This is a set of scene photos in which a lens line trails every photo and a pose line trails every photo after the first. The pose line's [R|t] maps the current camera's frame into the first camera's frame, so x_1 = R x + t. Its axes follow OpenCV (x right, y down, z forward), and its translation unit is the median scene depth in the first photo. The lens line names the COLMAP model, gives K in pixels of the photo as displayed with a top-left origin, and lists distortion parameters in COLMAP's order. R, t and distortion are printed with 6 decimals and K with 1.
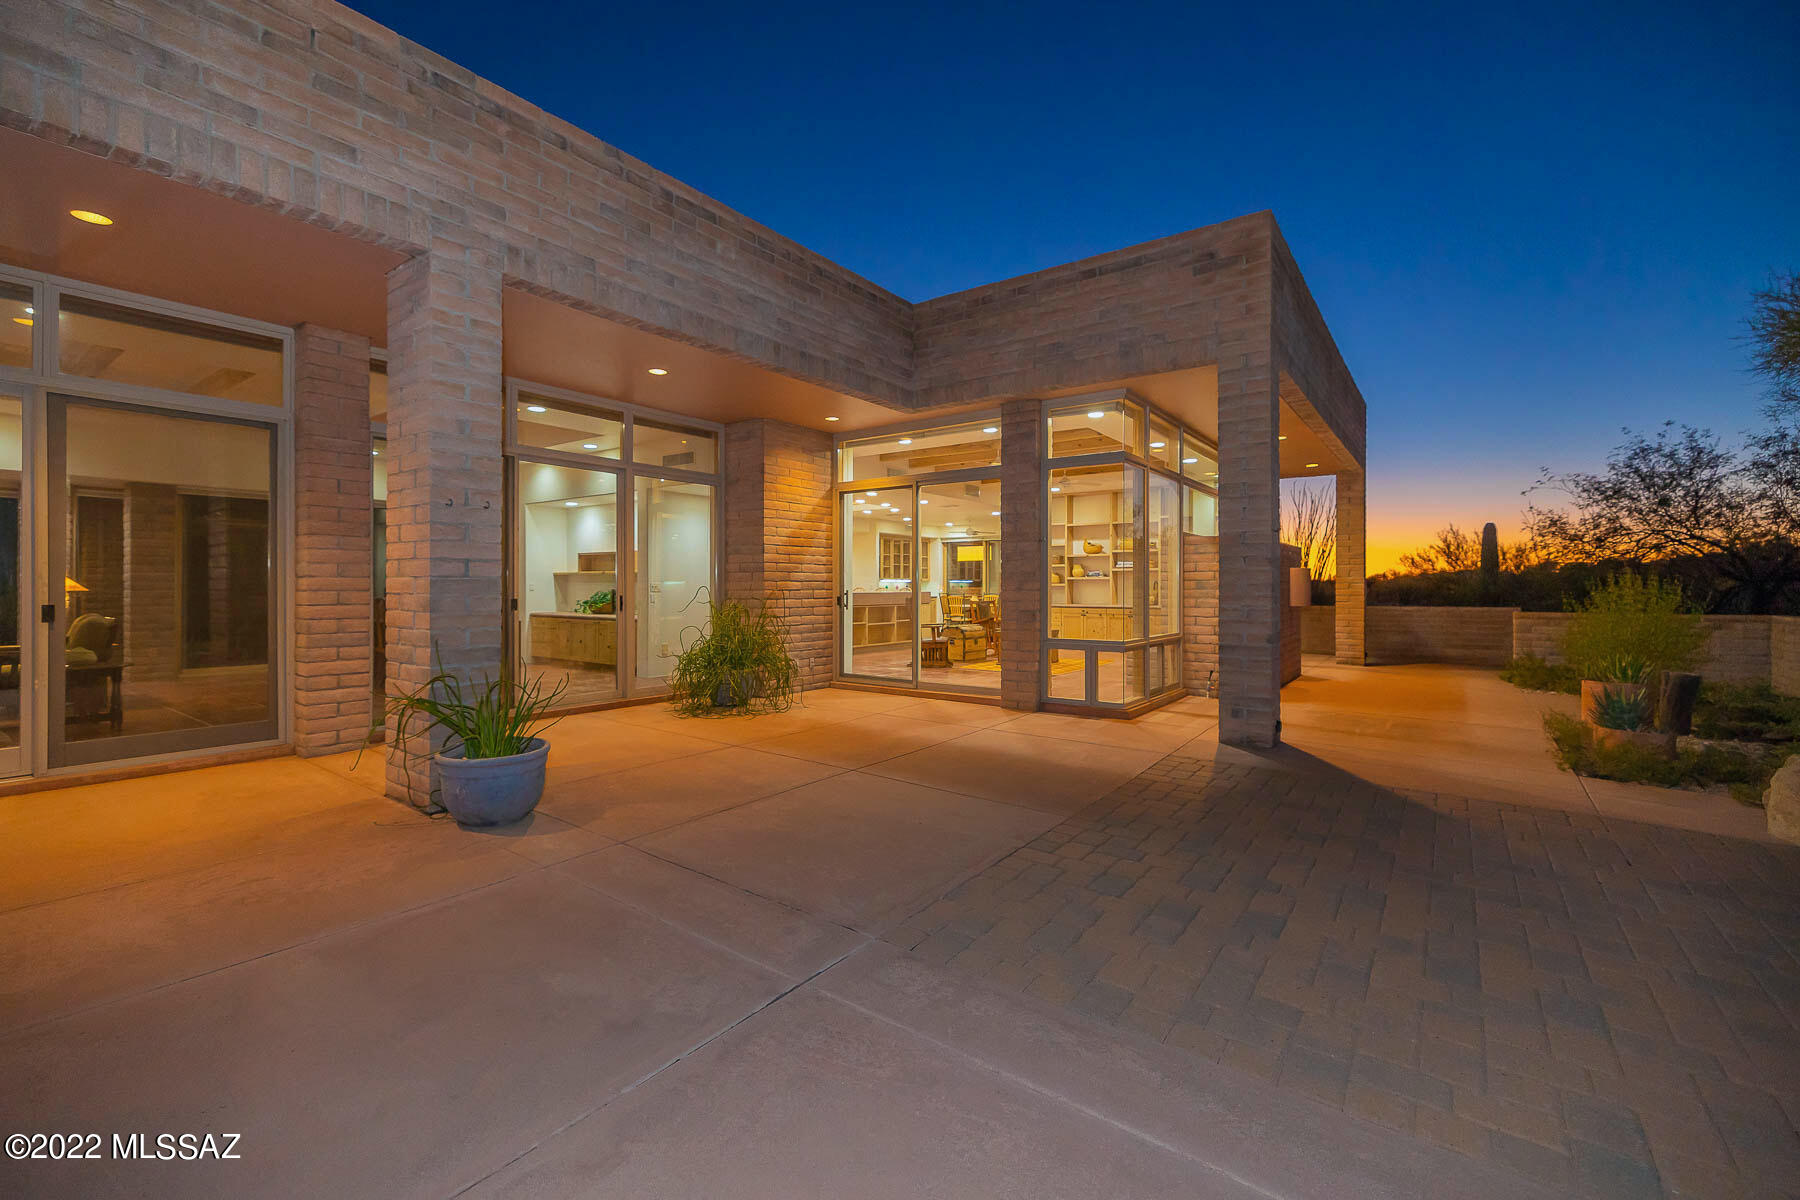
lens RADIAL K [[756.3, 0, 879.8], [0, 756.3, 572.7], [0, 0, 1]] dist [0.000236, -0.000078]
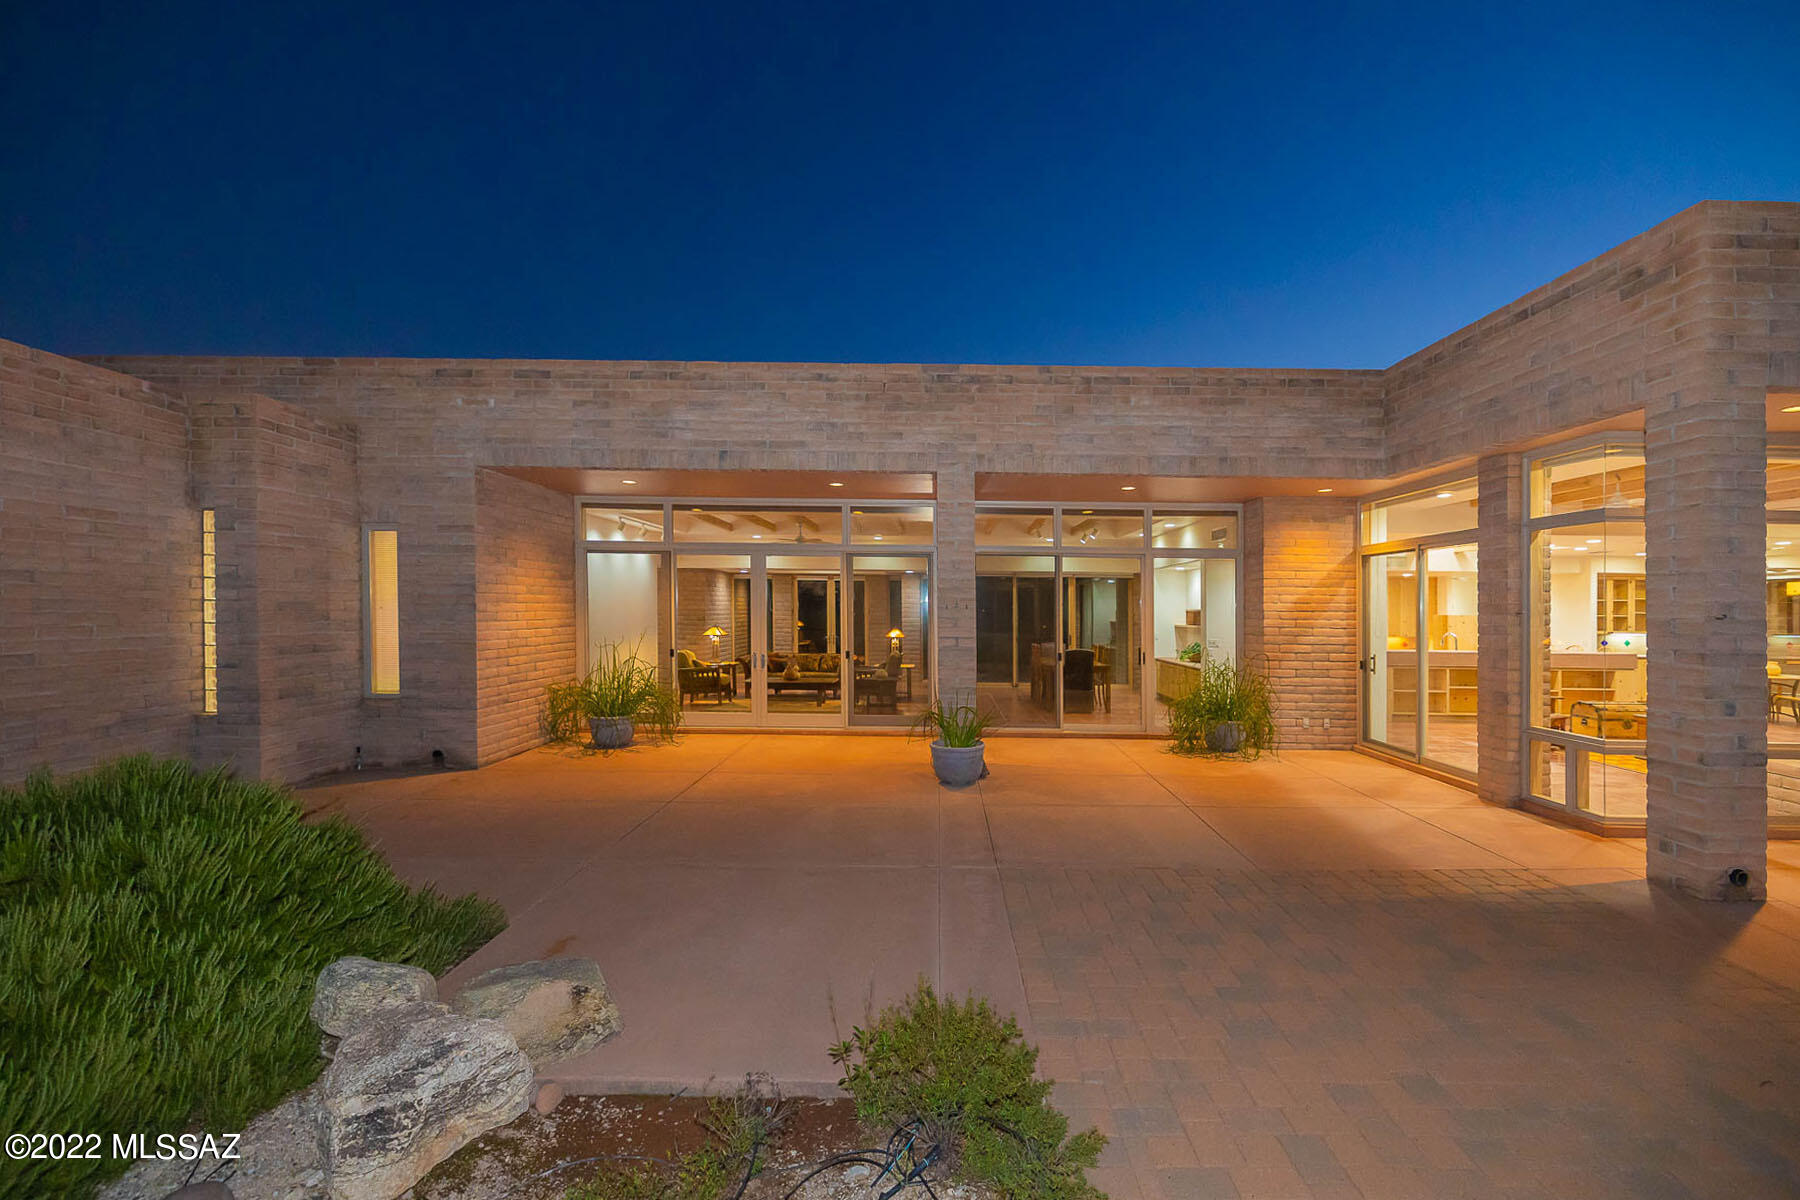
lens RADIAL K [[756.3, 0, 892.4], [0, 756.3, 615.2], [0, 0, 1]] dist [0.000236, -0.000078]
pose [[0.570429, 0.005188, -0.821330, 0.507728], [0.008261, 0.999893, 0.012053, -0.056295], [0.821305, -0.013660, 0.570325, -0.090436]]
